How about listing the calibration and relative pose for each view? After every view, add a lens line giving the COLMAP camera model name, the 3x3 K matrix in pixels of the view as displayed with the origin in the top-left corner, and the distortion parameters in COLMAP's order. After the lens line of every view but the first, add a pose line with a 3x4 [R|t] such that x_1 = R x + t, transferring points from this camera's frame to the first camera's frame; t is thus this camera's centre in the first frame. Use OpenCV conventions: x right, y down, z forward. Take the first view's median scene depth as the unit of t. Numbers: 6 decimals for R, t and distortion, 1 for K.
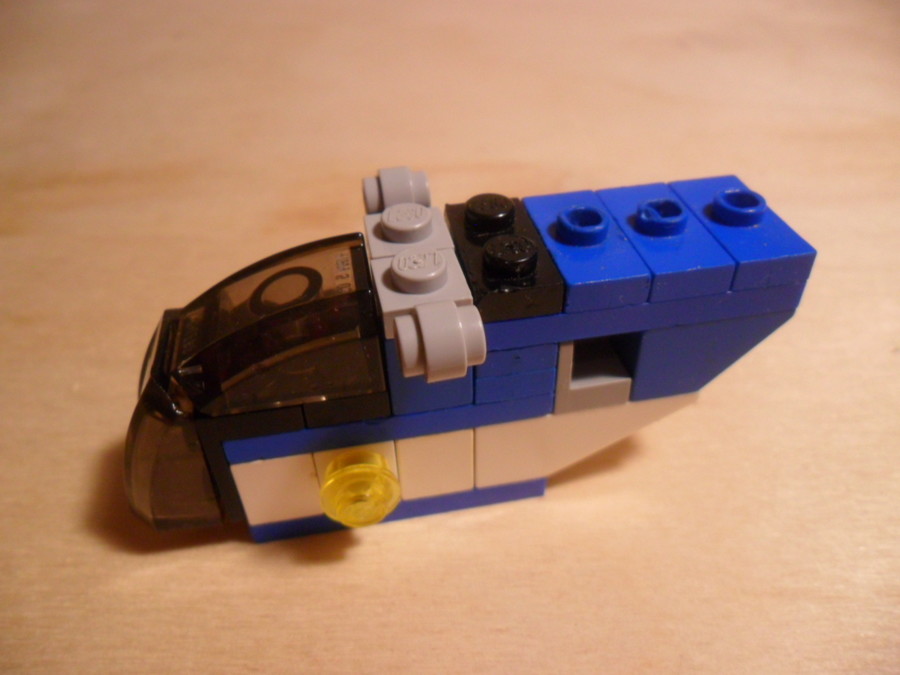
lens RADIAL K [[710.6, 0, 457.0], [0, 710.6, 340.3], [0, 0, 1]] dist [-0.029619, 0.005122]
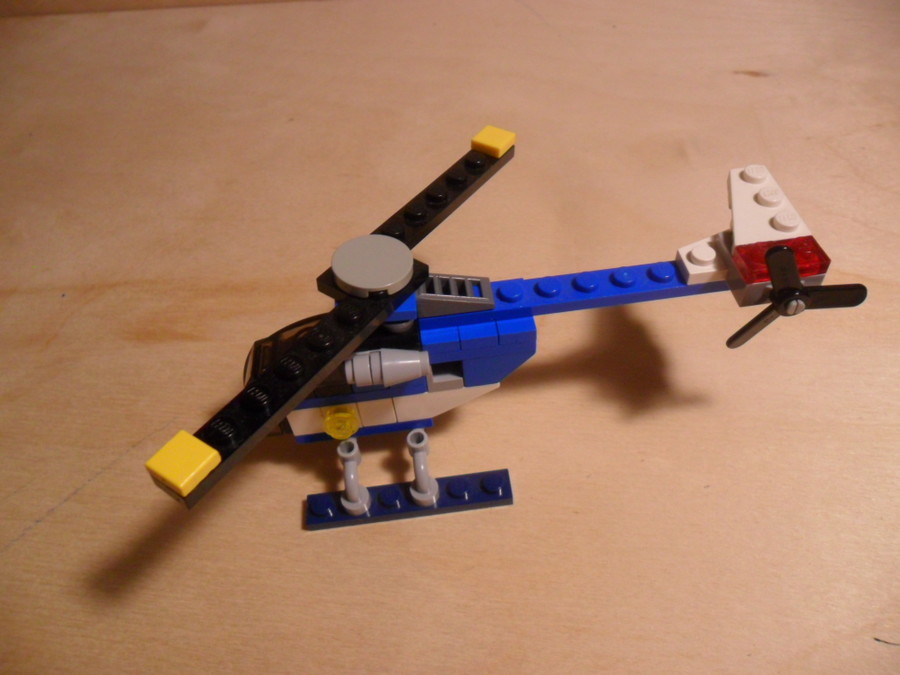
lens RADIAL K [[710.6, 0, 447.2], [0, 710.6, 335.7], [0, 0, 1]] dist [-0.029619, 0.005122]
pose [[0.995508, 0.022607, -0.091934, 0.407020], [-0.008997, 0.989268, 0.145836, -0.404721], [0.094244, -0.144354, 0.985028, -1.178016]]
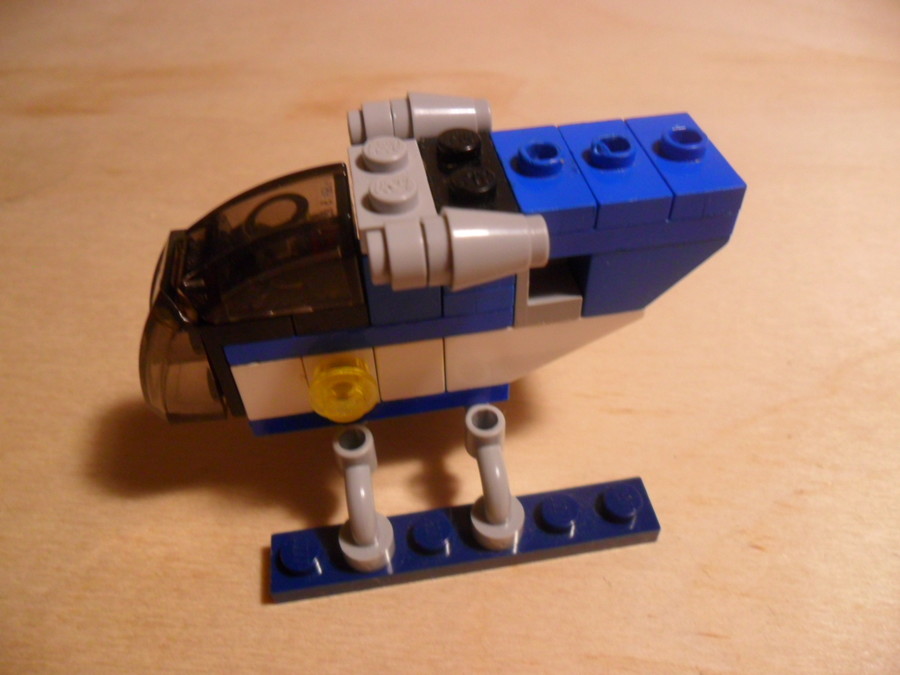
lens RADIAL K [[710.6, 0, 456.4], [0, 710.6, 337.7], [0, 0, 1]] dist [-0.029619, 0.005122]
pose [[0.999862, 0.013704, -0.009440, 0.057514], [-0.012679, 0.994787, 0.101186, 0.007498], [0.010777, -0.101052, 0.994823, -0.139647]]
